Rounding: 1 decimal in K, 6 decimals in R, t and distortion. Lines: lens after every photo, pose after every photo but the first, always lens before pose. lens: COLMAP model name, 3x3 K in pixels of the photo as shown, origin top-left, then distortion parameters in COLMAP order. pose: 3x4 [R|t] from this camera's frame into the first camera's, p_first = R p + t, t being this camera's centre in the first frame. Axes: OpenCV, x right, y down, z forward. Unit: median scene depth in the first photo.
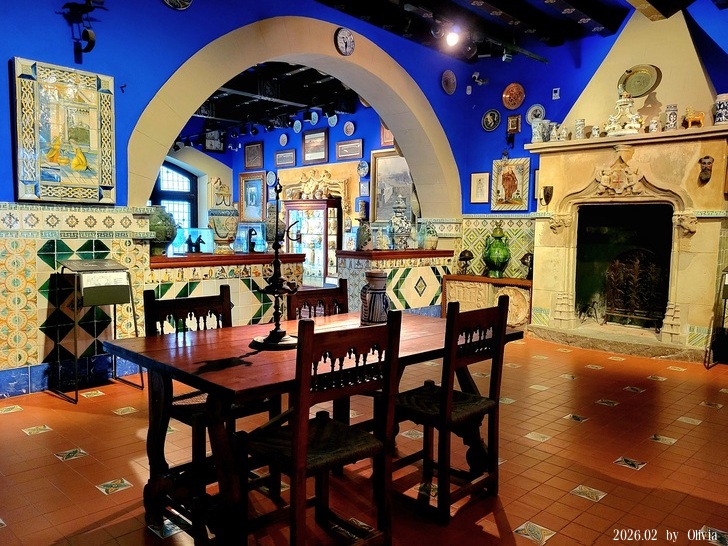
lens RADIAL K [[579.0, 0, 363.2], [0, 579.0, 273.7], [0, 0, 1]] dist [0.048705, -0.014490]
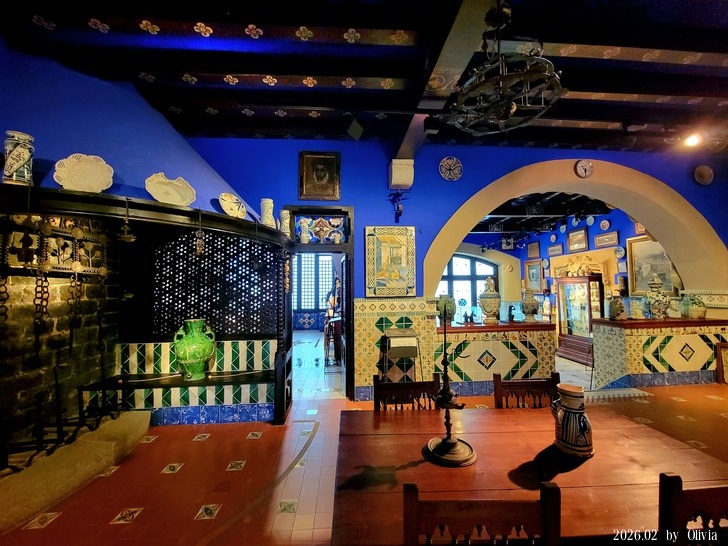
lens RADIAL K [[301.3, 0, 360.9], [0, 301.3, 270.5], [0, 0, 1]] dist [-0.006623, -0.000888]
pose [[0.730027, -0.061239, -0.680669, 0.042850], [-0.033634, 0.991551, -0.125281, -0.044143], [0.682591, 0.114352, 0.721799, 0.130534]]
